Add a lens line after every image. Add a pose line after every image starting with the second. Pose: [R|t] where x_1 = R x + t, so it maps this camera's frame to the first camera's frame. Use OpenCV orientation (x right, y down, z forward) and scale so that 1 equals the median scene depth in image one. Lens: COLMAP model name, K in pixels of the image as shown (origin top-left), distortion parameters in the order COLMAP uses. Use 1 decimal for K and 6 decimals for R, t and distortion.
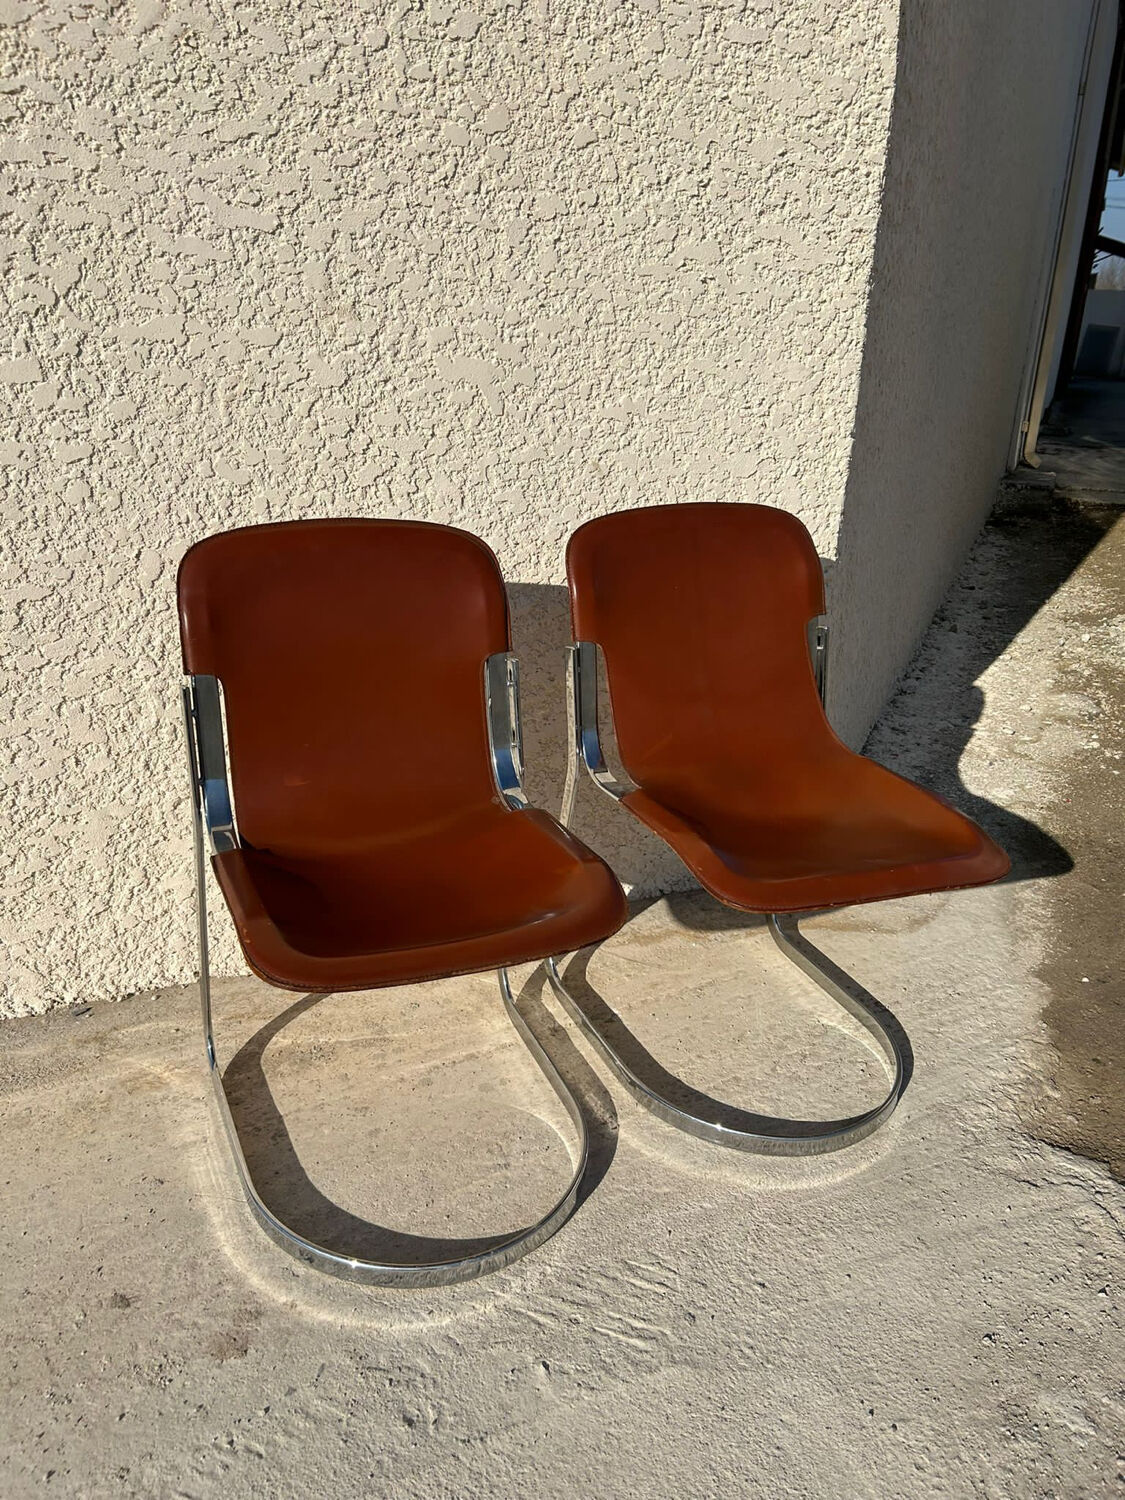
lens RADIAL K [[1135.6, 0, 552.4], [0, 1135.6, 755.4], [0, 0, 1]] dist [0.039101, -0.048946]
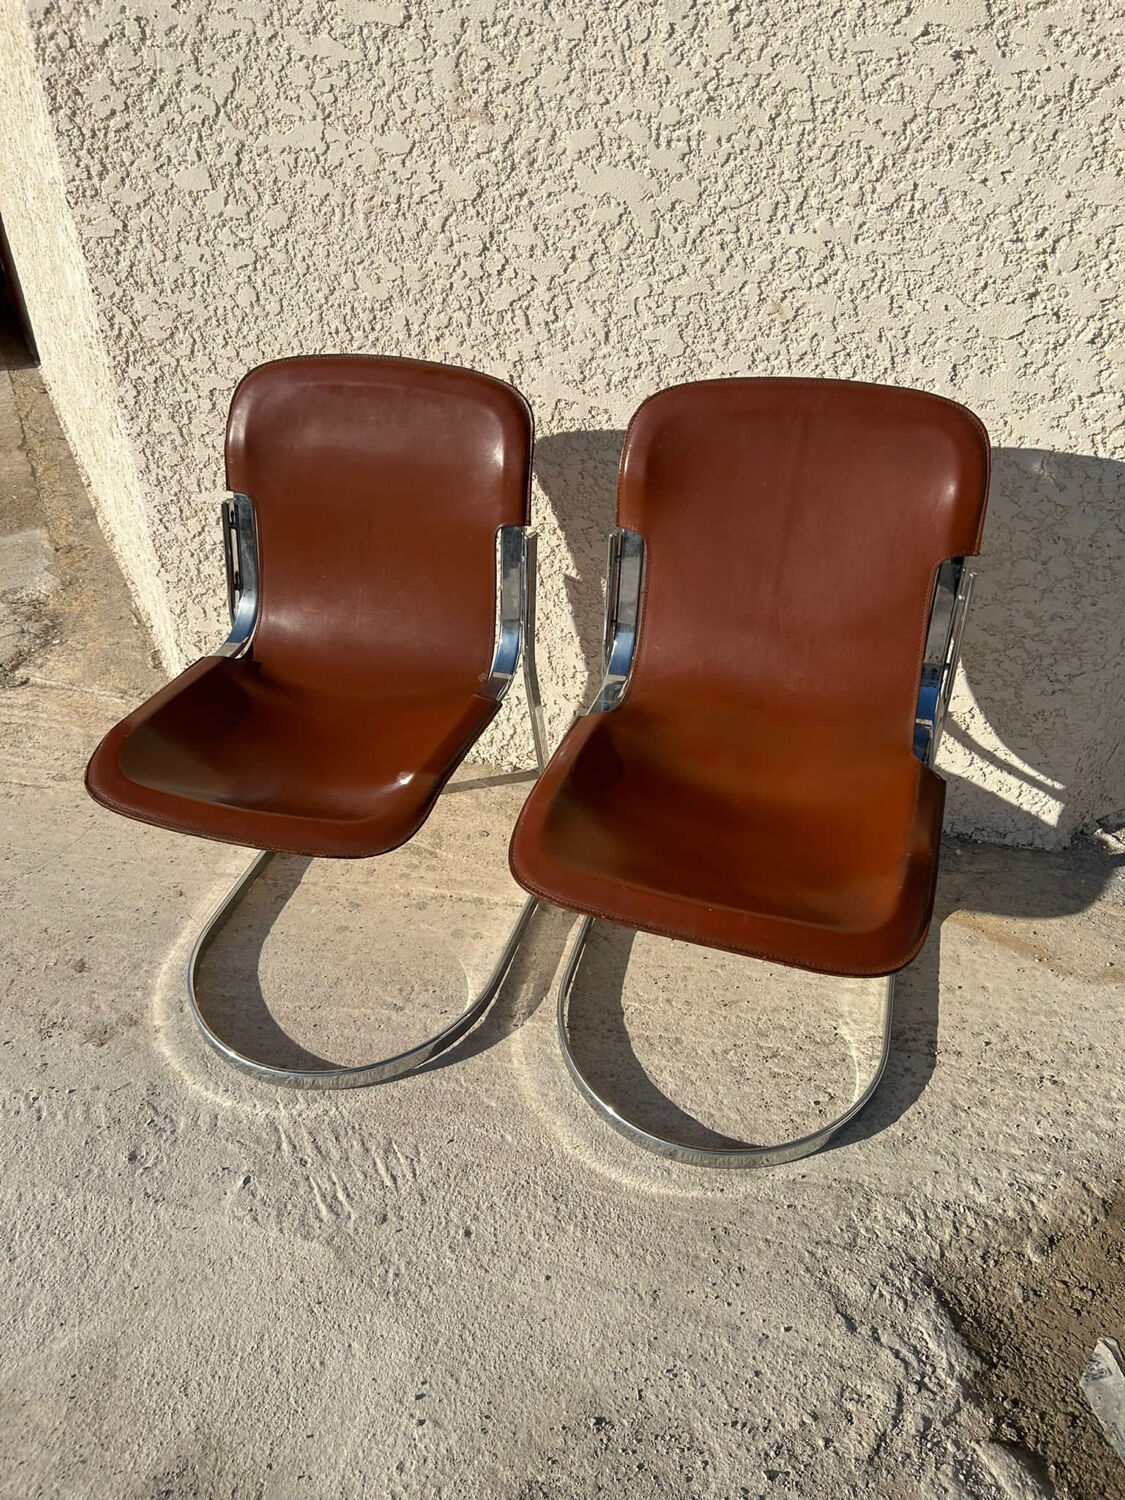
lens RADIAL K [[1135.6, 0, 547.4], [0, 1135.6, 740.6], [0, 0, 1]] dist [0.039101, -0.048946]
pose [[0.765348, 0.323722, -0.556280, 0.523598], [-0.188218, 0.939092, 0.287540, -0.188680], [0.615481, -0.115367, 0.779662, 0.259956]]
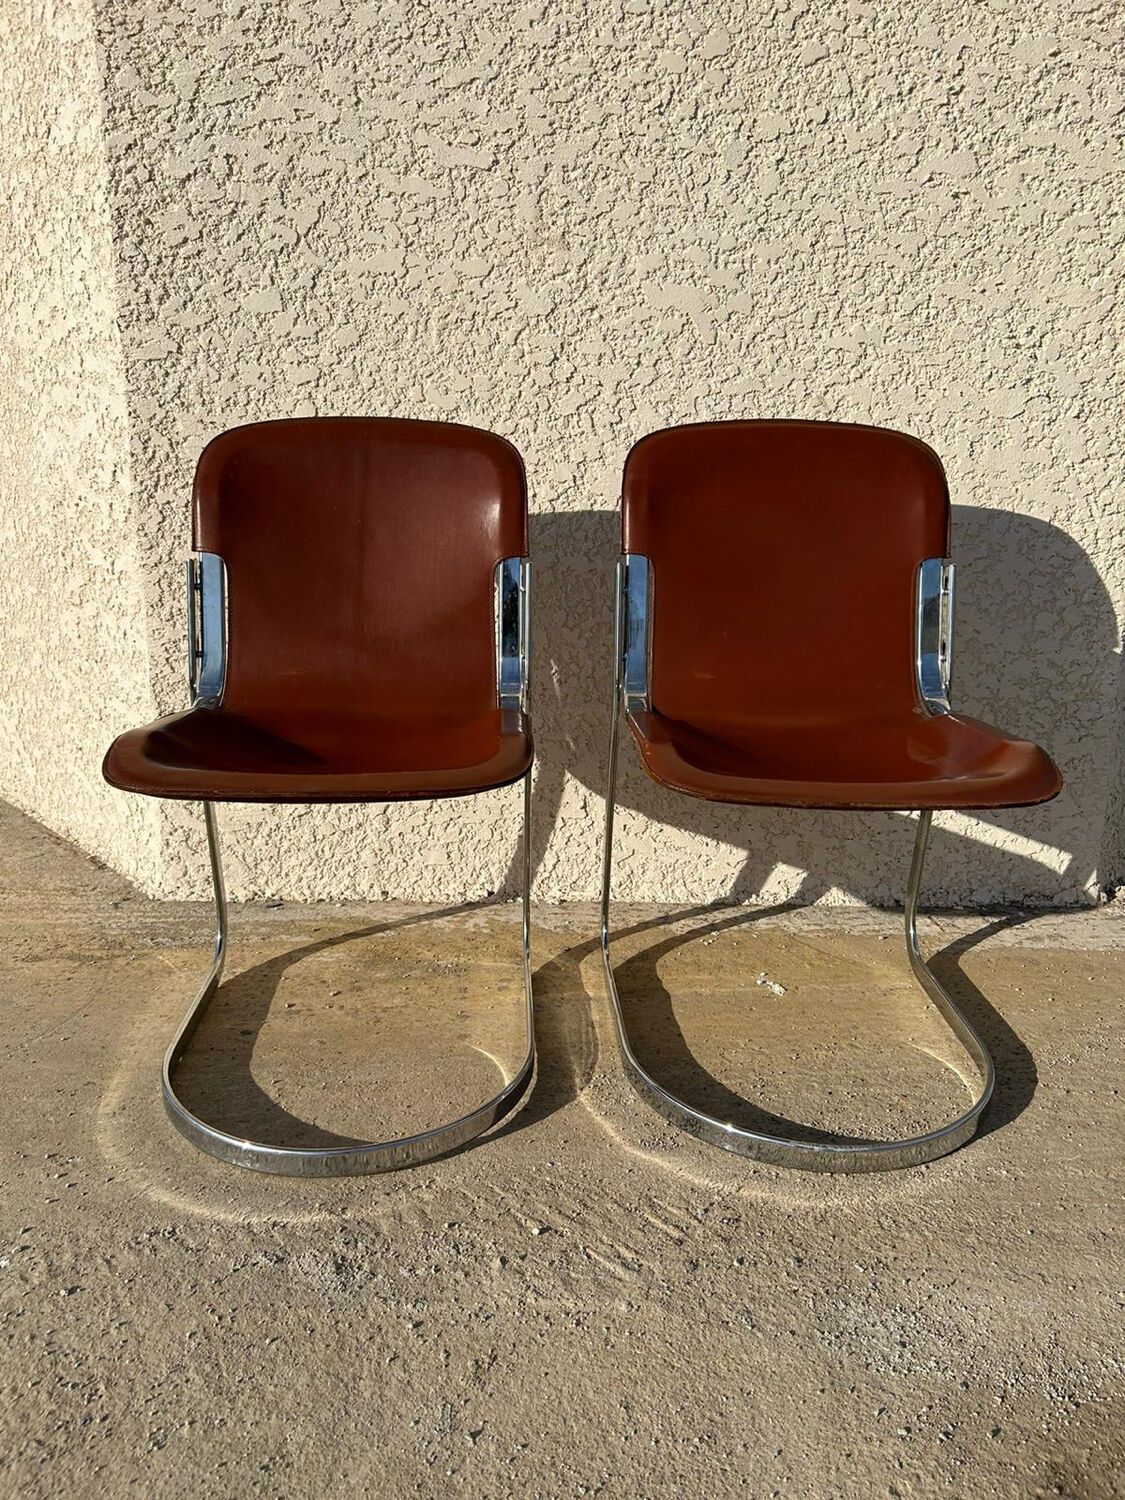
lens RADIAL K [[1135.6, 0, 554.1], [0, 1135.6, 752.2], [0, 0, 1]] dist [0.039101, -0.048946]
pose [[0.916125, 0.073865, -0.394029, 0.256735], [-0.122329, 0.987510, -0.099299, 0.169198], [0.381772, 0.139172, 0.913718, 0.114865]]
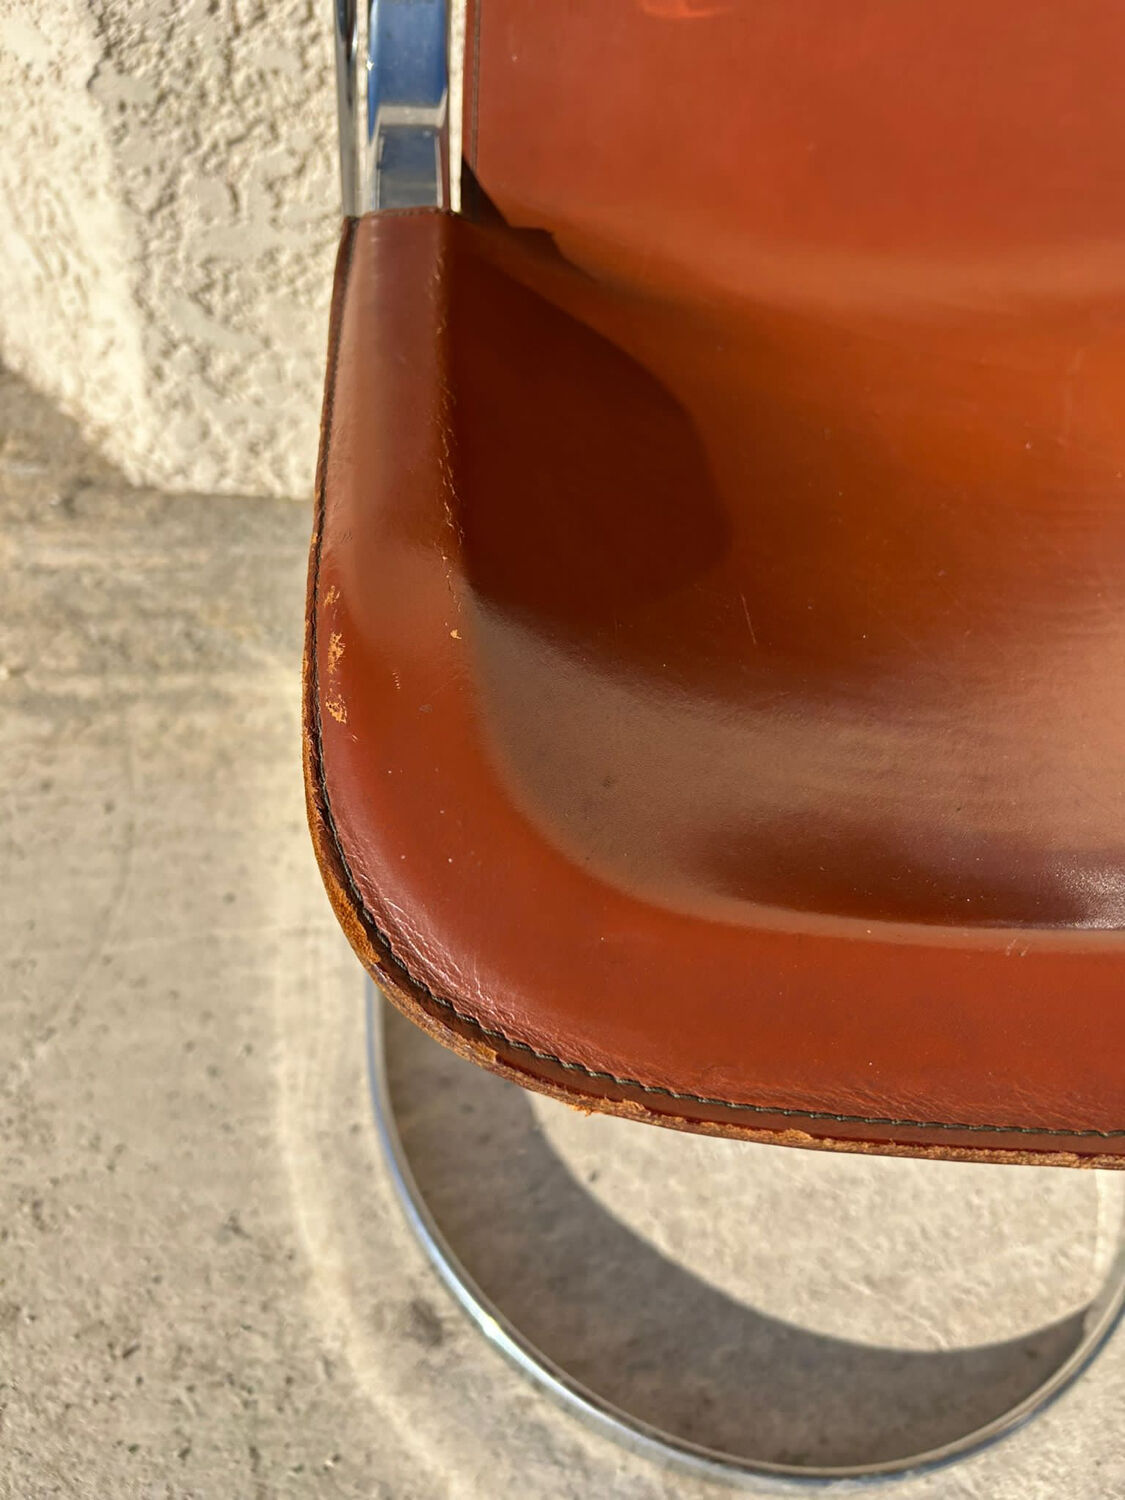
lens RADIAL K [[1140.2, 0, 566.8], [0, 1140.2, 758.8], [0, 0, 1]] dist [0.031367, -0.044366]
pose [[0.943863, 0.293824, -0.150964, -0.248317], [-0.184765, 0.848402, 0.496061, 0.048979], [0.273833, -0.440320, 0.855064, 0.565182]]
